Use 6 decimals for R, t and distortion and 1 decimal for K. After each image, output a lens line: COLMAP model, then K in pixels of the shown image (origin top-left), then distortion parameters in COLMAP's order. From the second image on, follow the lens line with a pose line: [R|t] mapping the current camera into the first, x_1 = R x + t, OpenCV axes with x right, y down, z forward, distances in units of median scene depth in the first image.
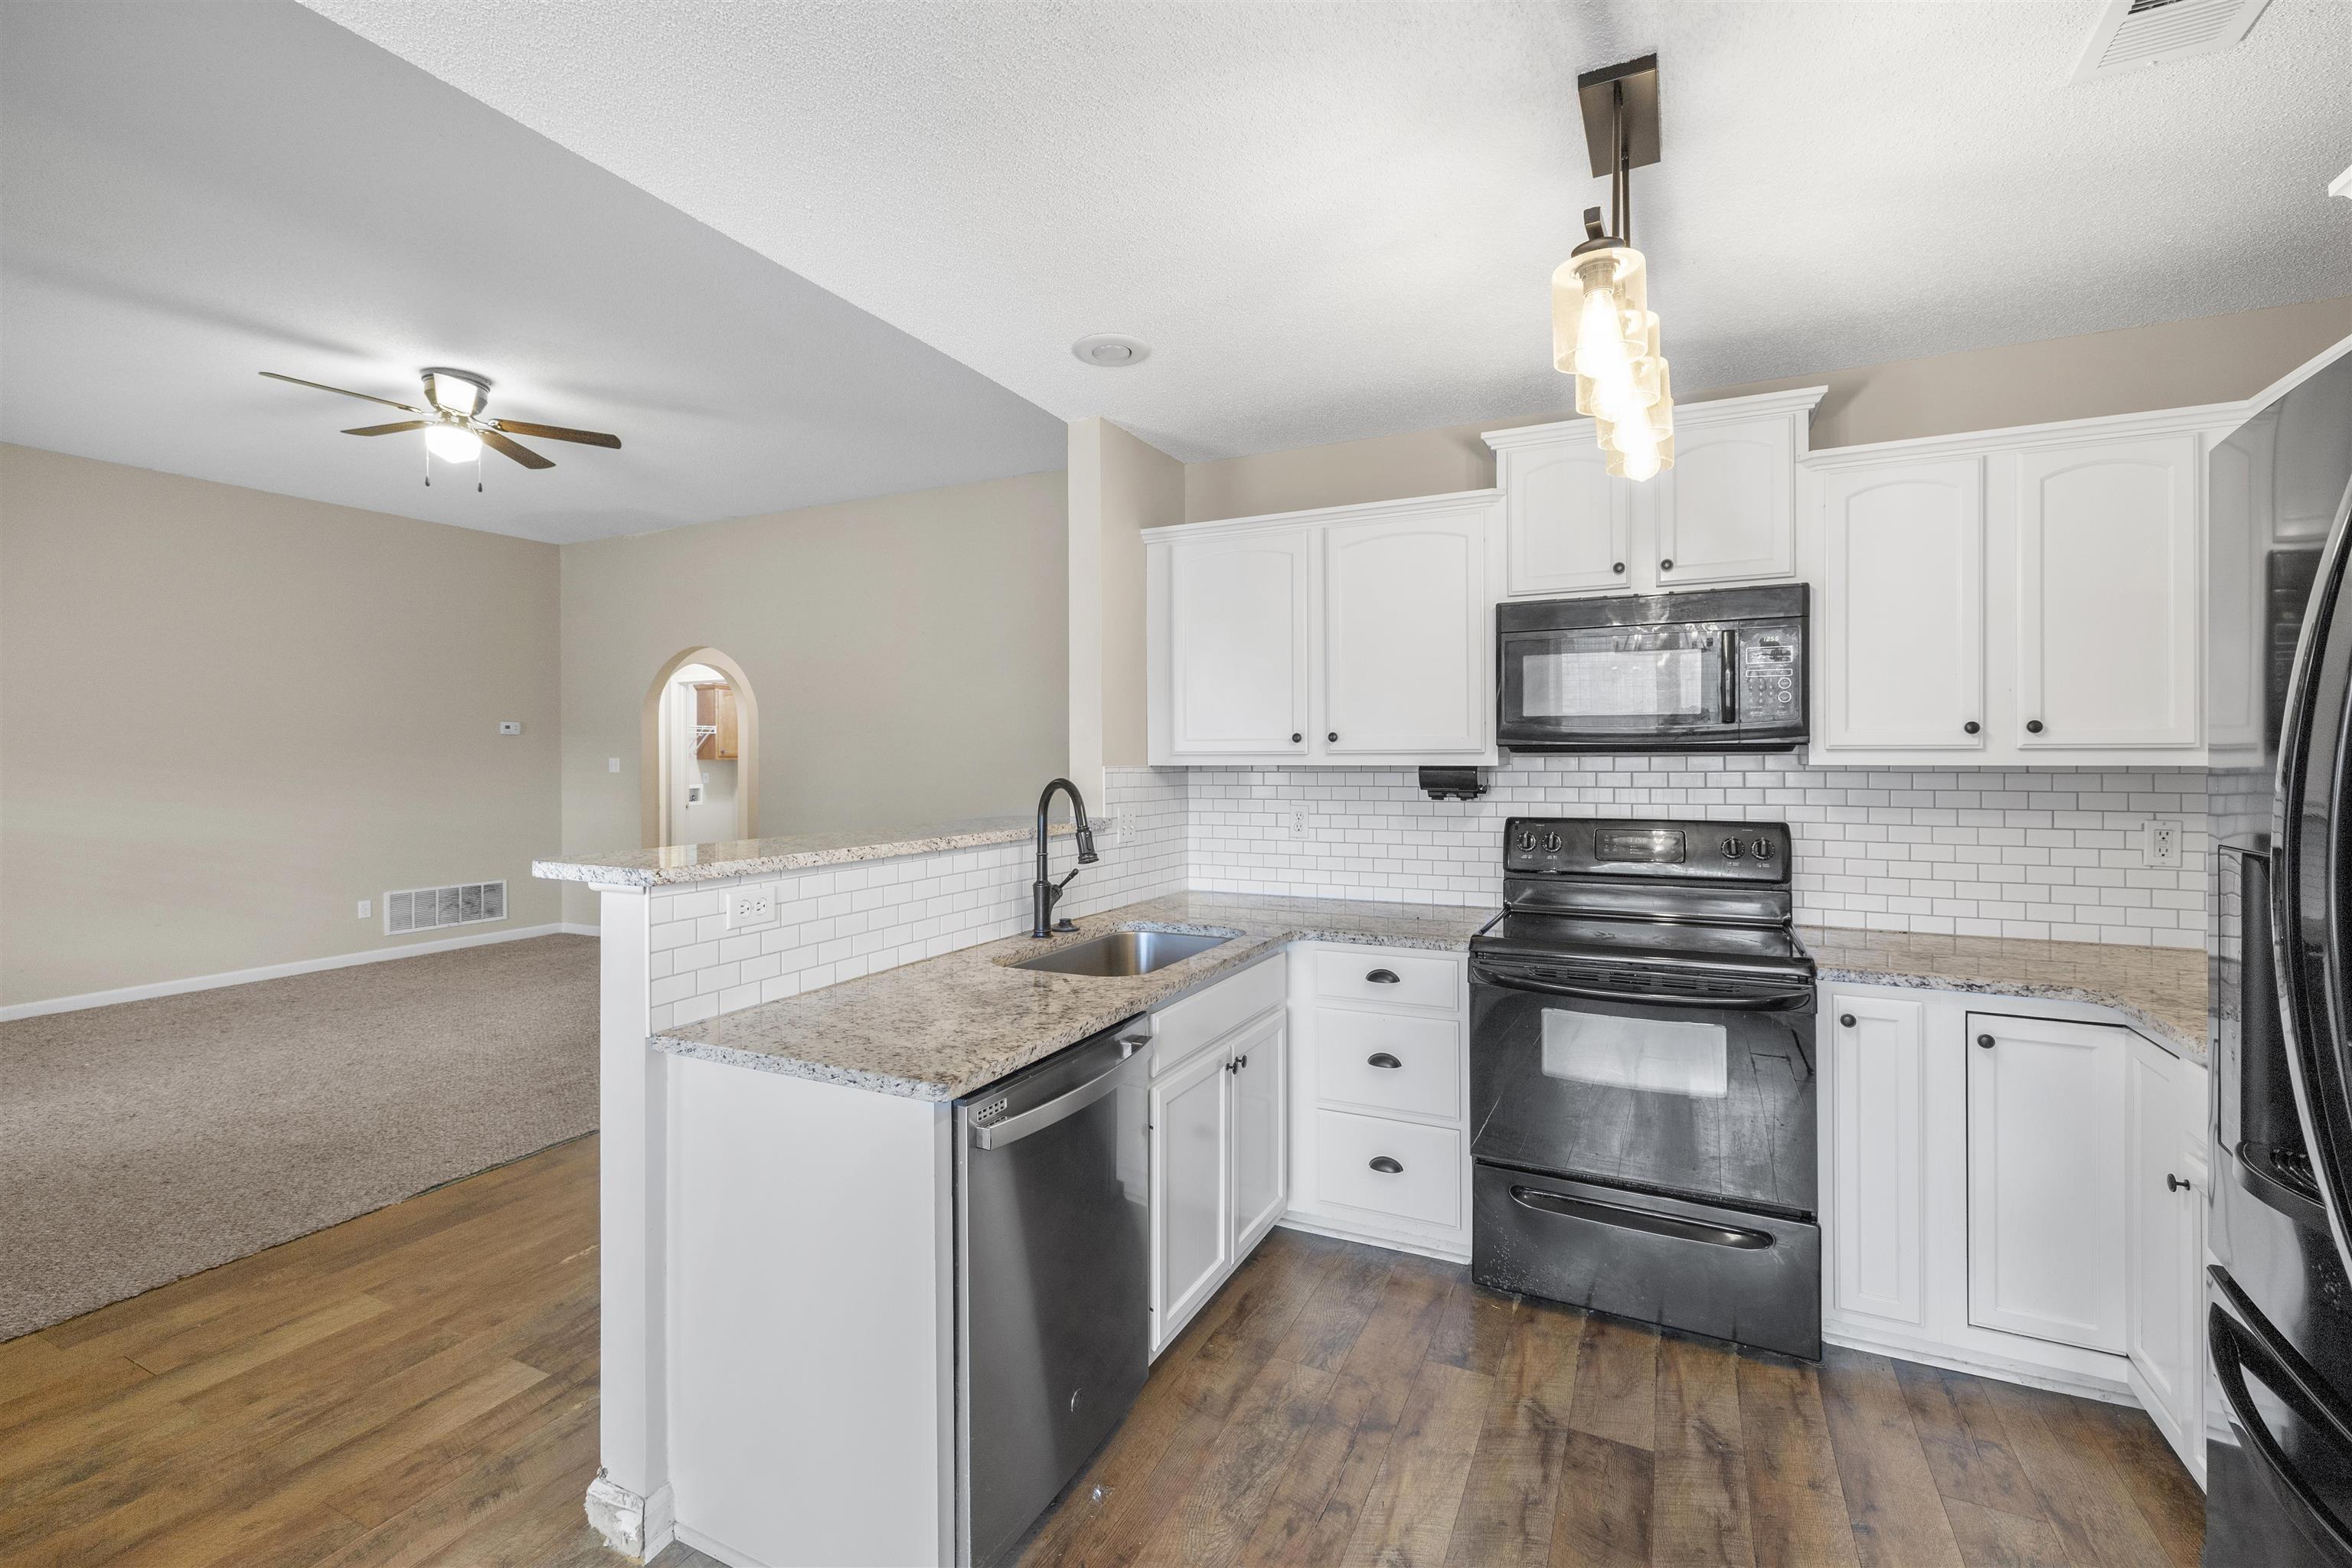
lens RADIAL K [[1027.0, 0, 1154.7], [0, 1027.0, 755.9], [0, 0, 1]] dist [0.000567, -0.000495]
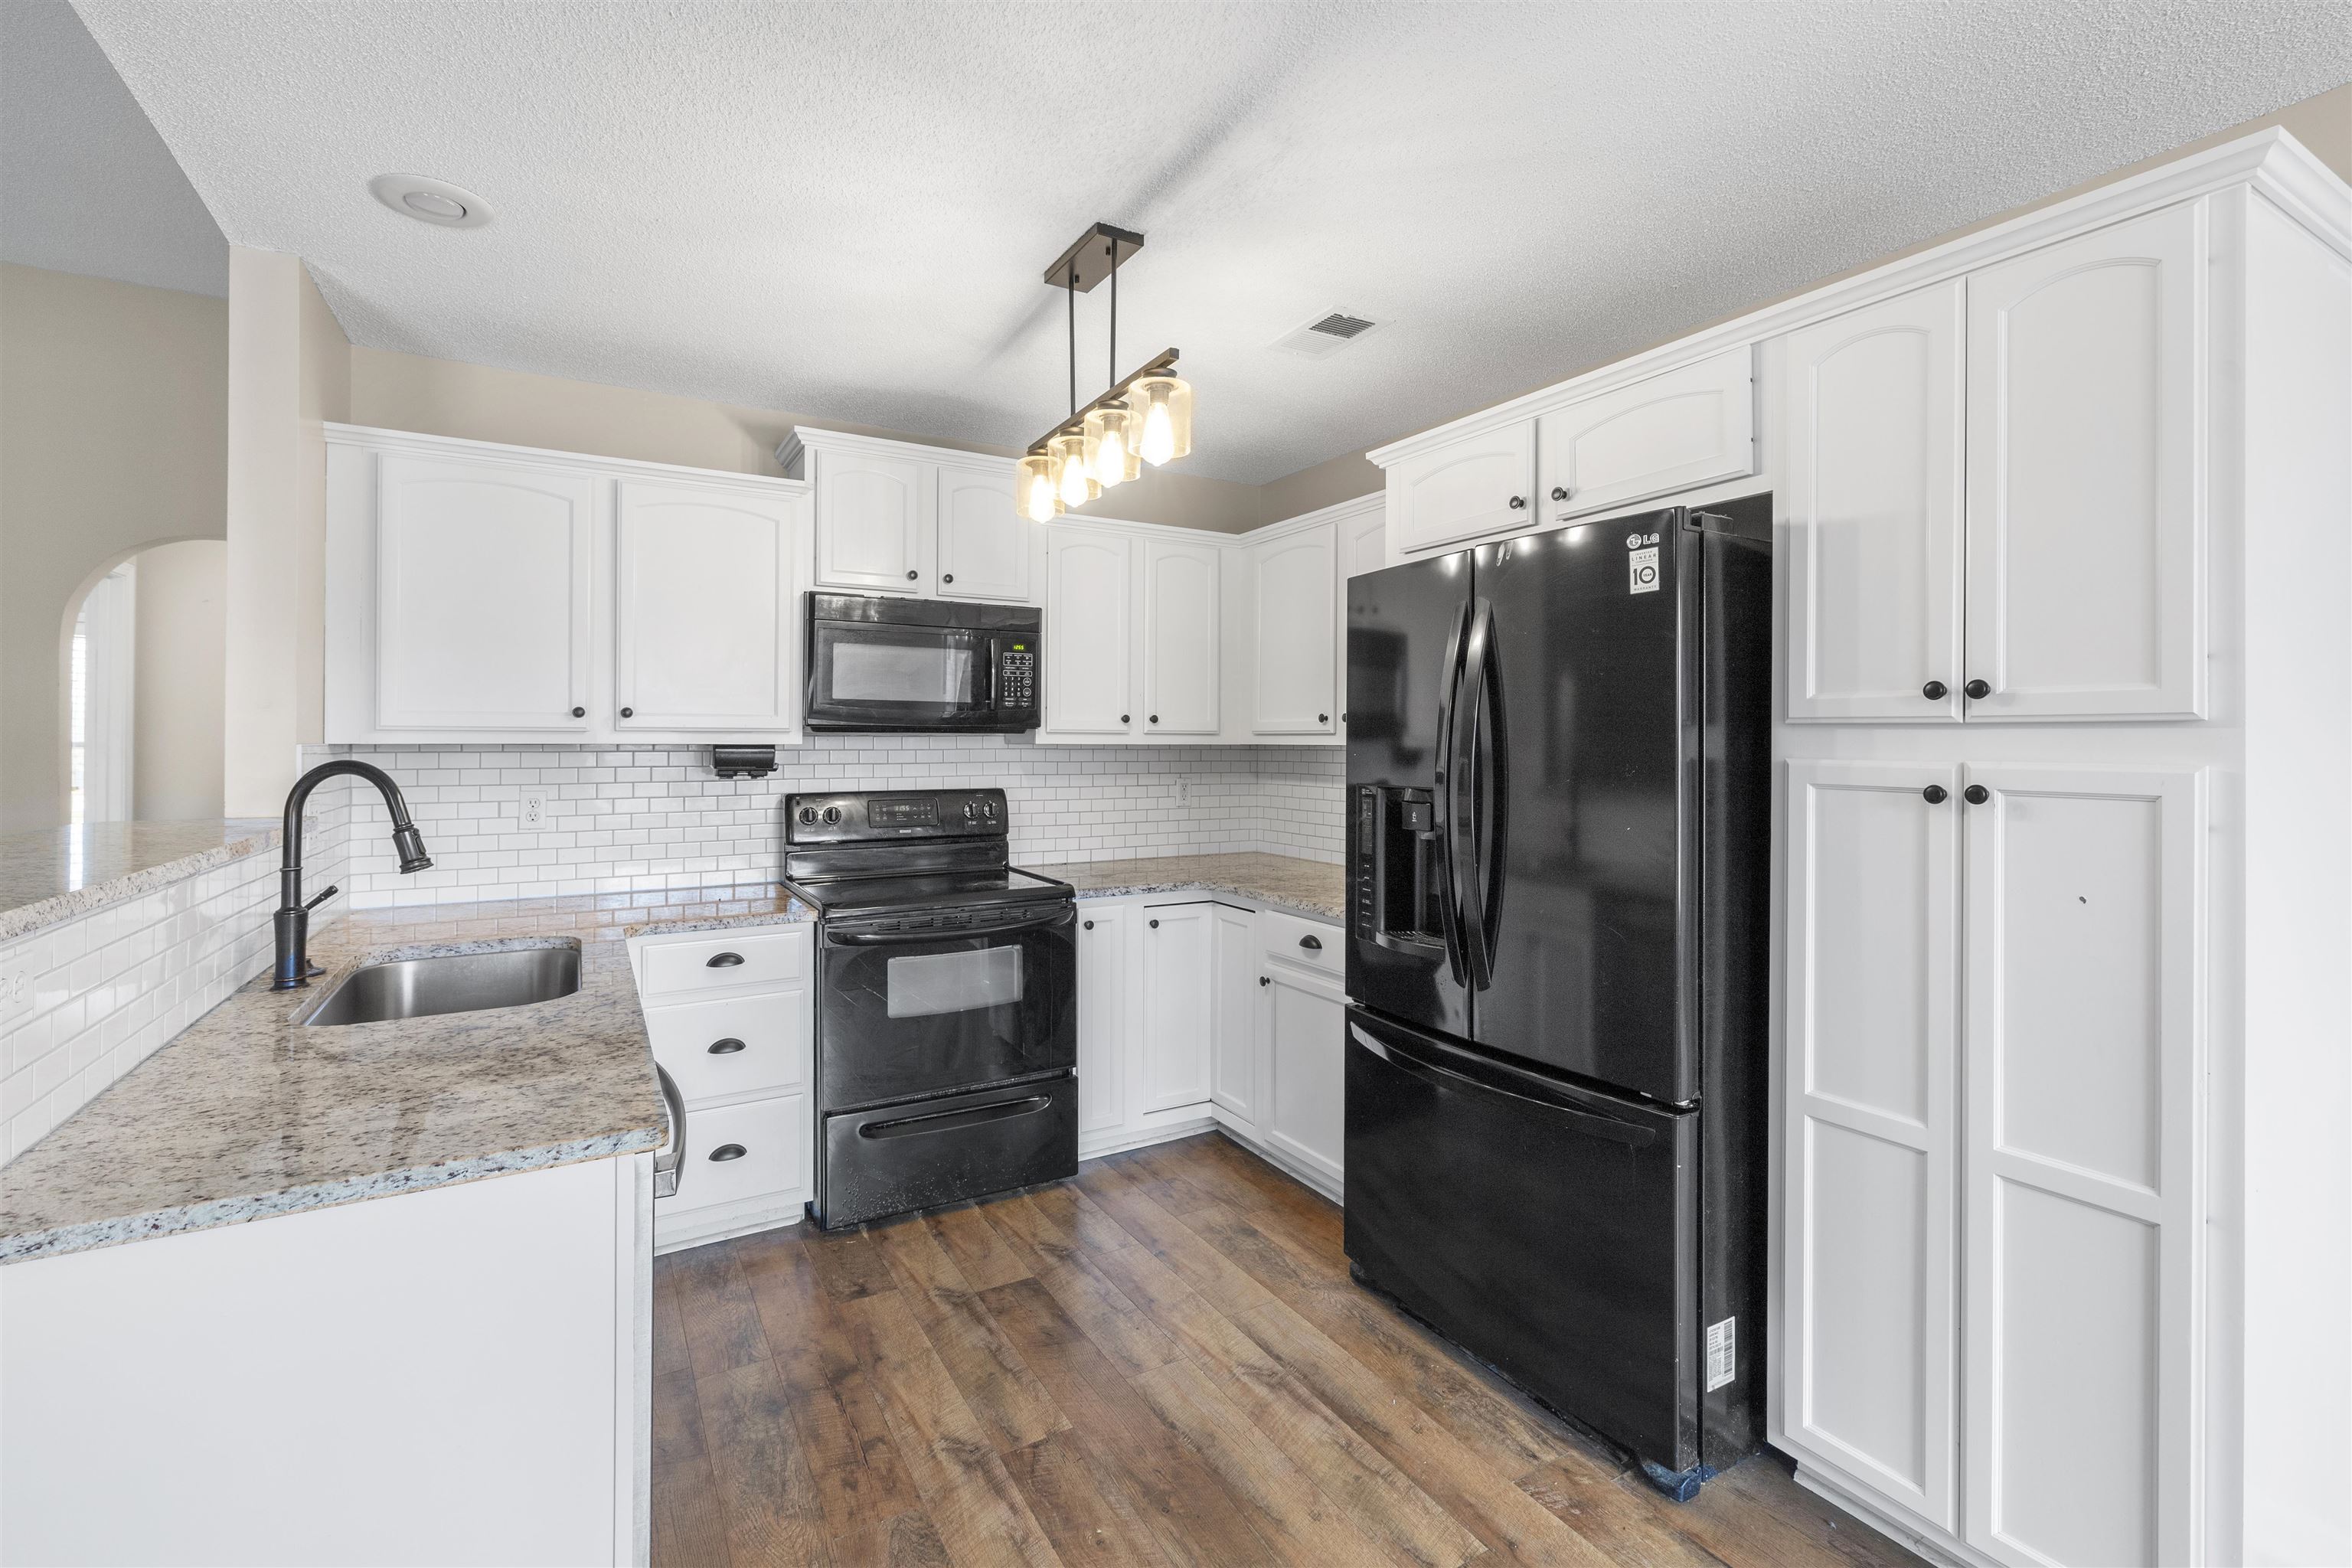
lens RADIAL K [[1027.0, 0, 1189.0], [0, 1027.0, 729.8], [0, 0, 1]] dist [0.000567, -0.000495]
pose [[0.537559, 0.013448, 0.843119, -0.441488], [-0.007441, 0.999910, -0.011205, 0.004656], [-0.843193, -0.000250, 0.537611, 0.126621]]
